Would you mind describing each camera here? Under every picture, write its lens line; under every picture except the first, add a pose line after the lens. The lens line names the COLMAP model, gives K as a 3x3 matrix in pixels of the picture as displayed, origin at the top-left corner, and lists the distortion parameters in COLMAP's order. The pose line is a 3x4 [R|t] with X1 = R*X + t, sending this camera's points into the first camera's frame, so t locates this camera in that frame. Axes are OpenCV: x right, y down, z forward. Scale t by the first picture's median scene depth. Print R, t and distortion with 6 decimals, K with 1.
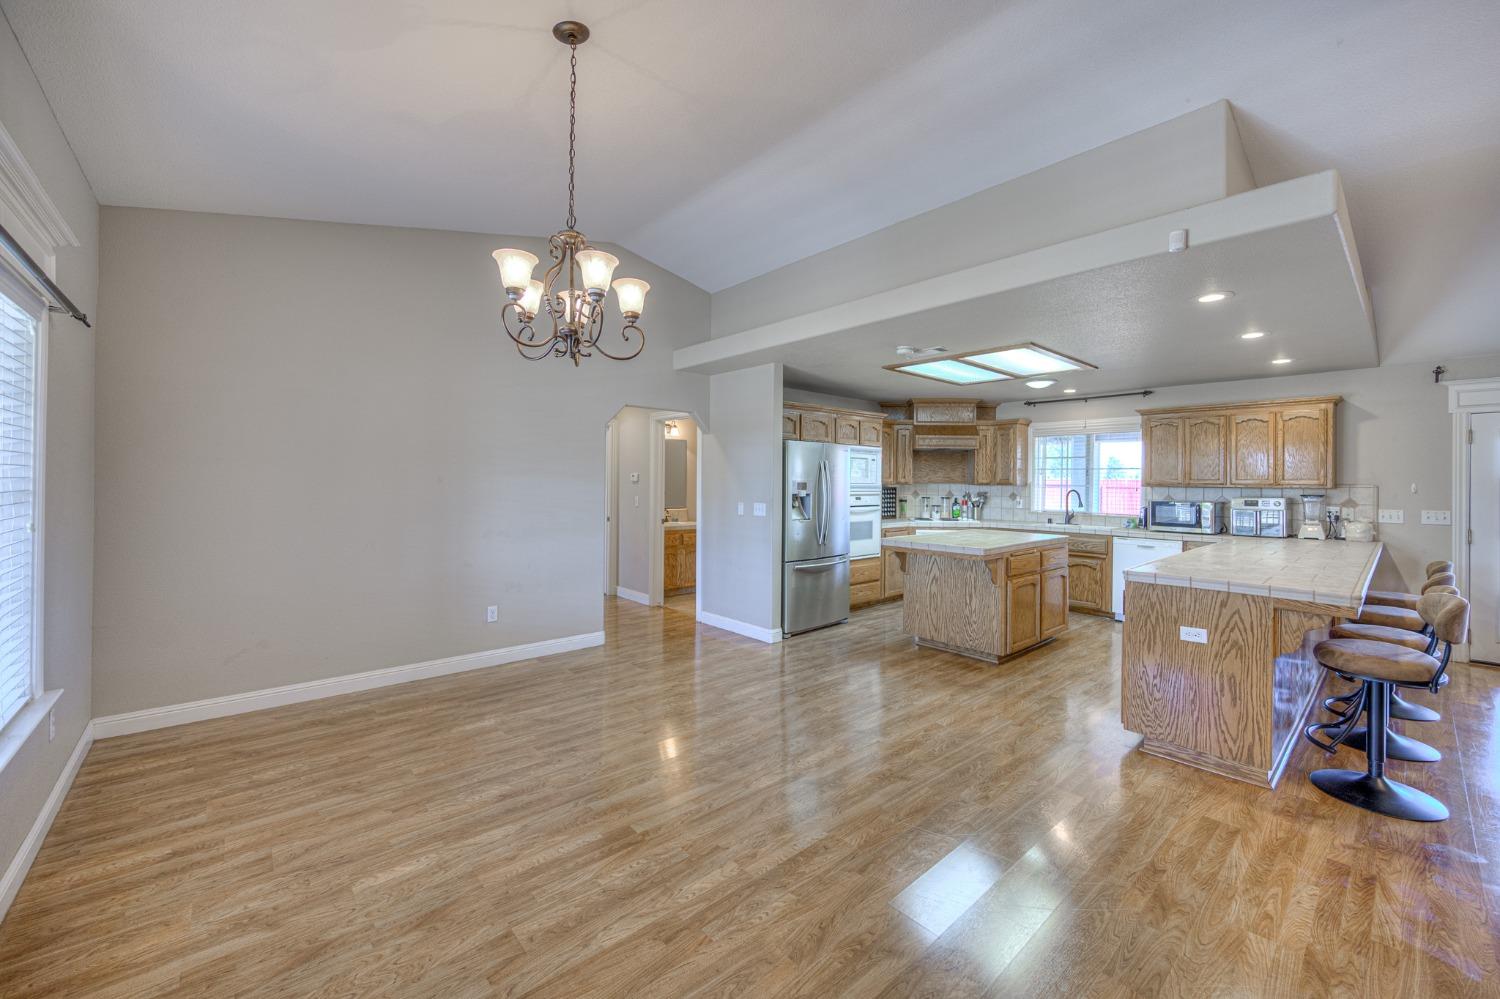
lens RADIAL K [[588.4, 0, 782.9], [0, 588.4, 481.6], [0, 0, 1]] dist [0.000853, -0.004100]
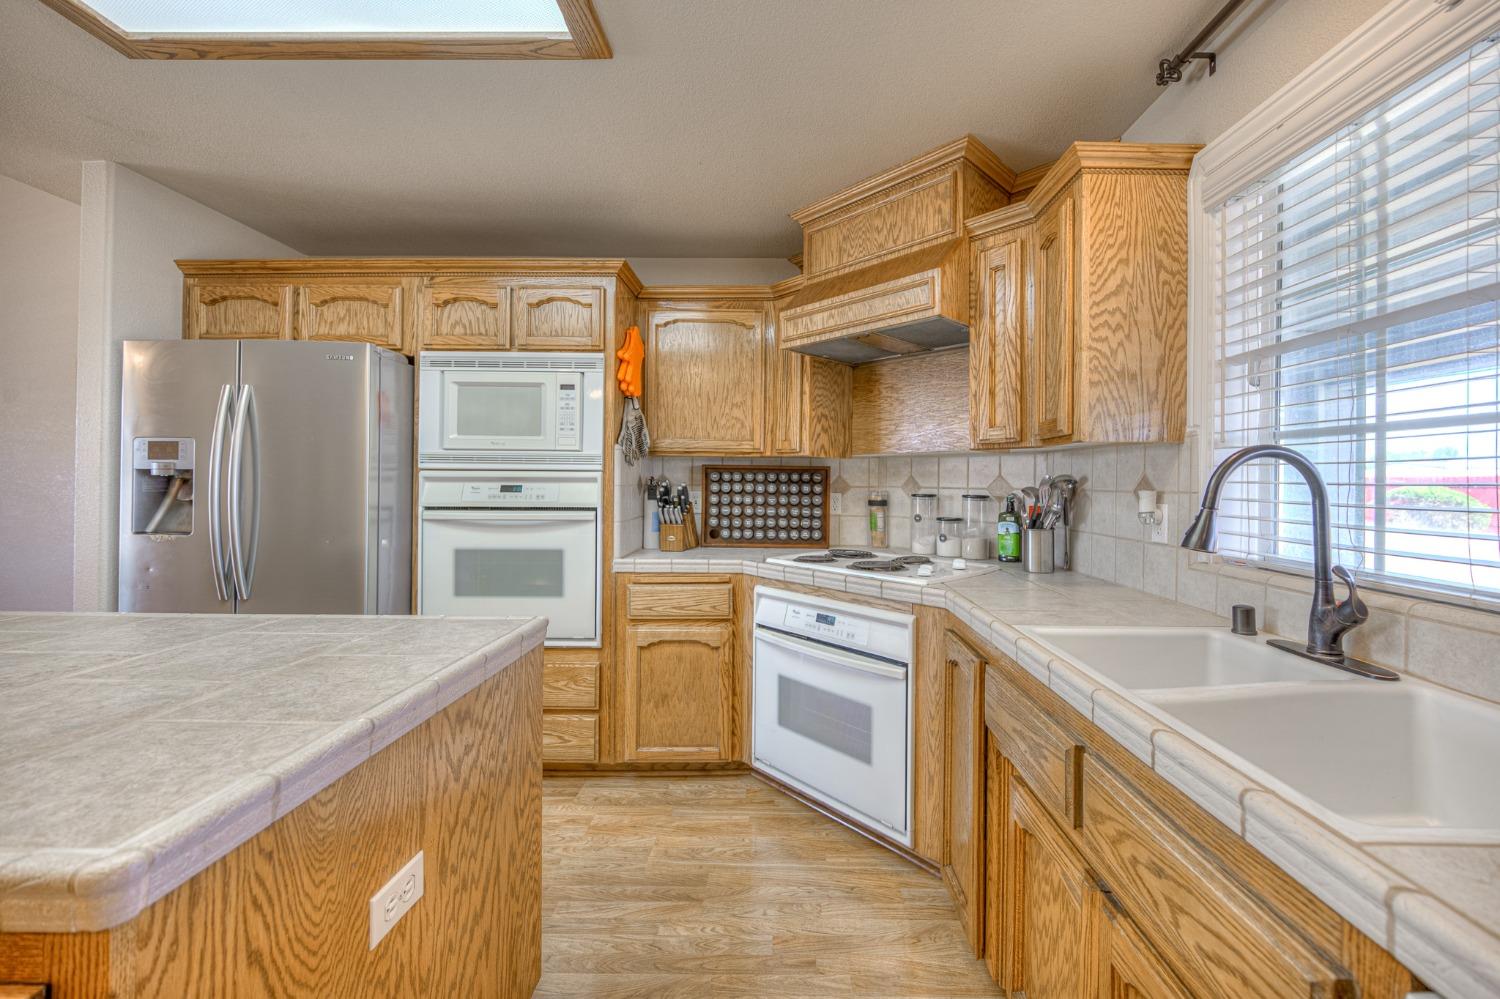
lens RADIAL K [[588.4, 0, 782.9], [0, 588.4, 481.6], [0, 0, 1]] dist [0.000853, -0.004100]
pose [[0.728312, -0.004151, -0.685233, 0.594641], [-0.001055, 0.999974, -0.007179, 0.030261], [0.685245, 0.005951, 0.728288, 0.955126]]
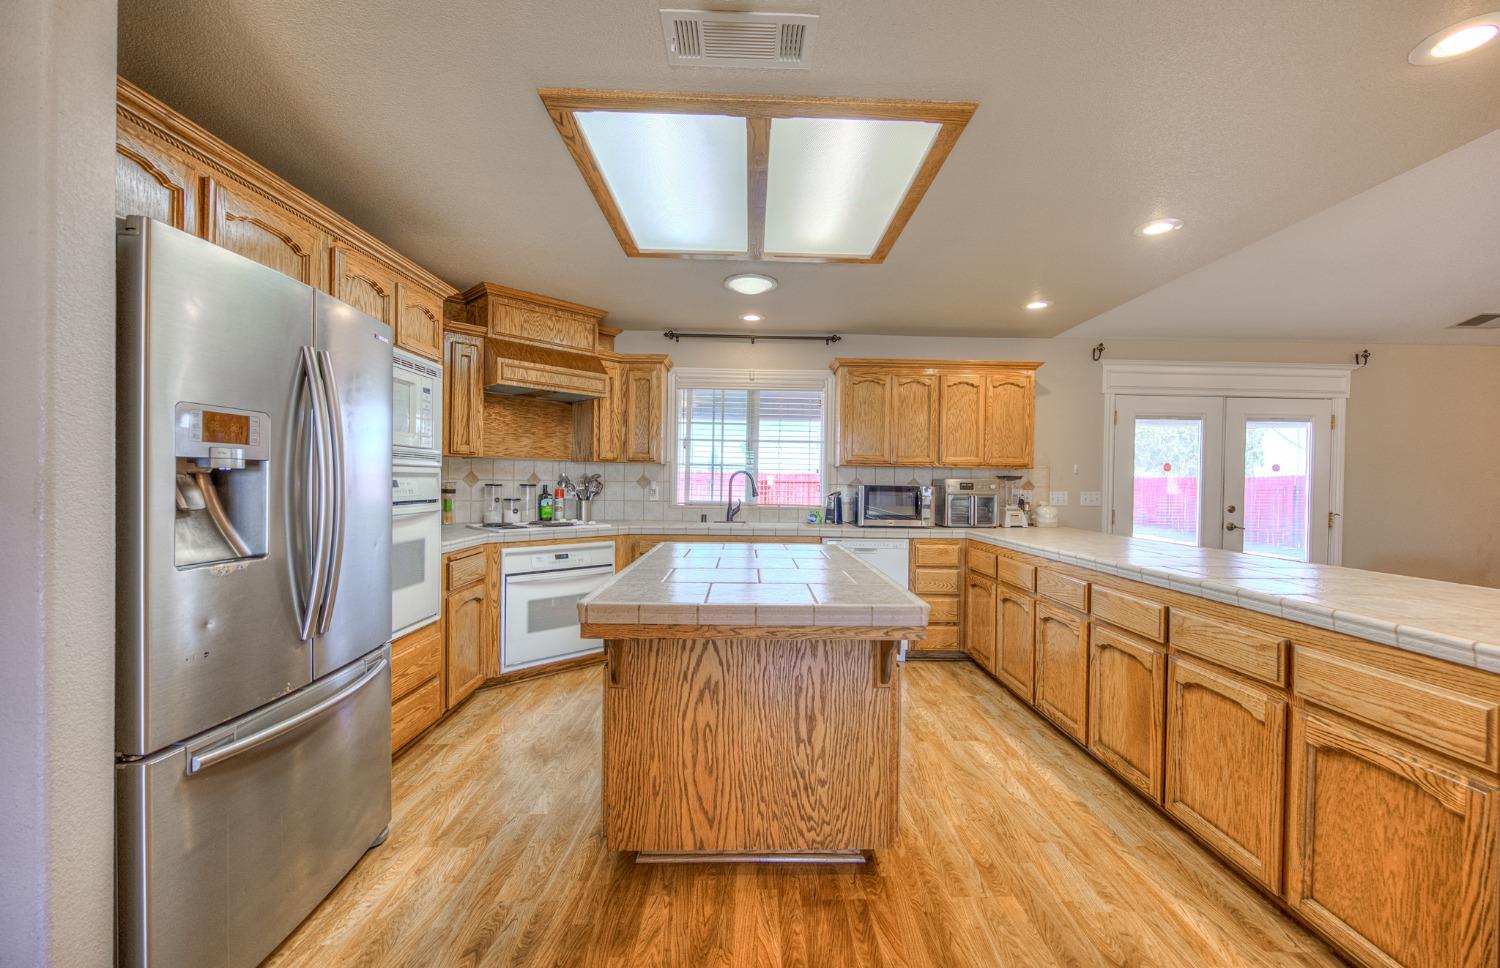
lens RADIAL K [[606.3, 0, 763.9], [0, 606.3, 491.8], [0, 0, 1]] dist [-0.010625, -0.000306]
pose [[0.667536, -0.012047, 0.744480, -0.004790], [-0.008370, 0.999685, 0.023682, 0.025813], [-0.744530, -0.022040, 0.667225, 0.627445]]
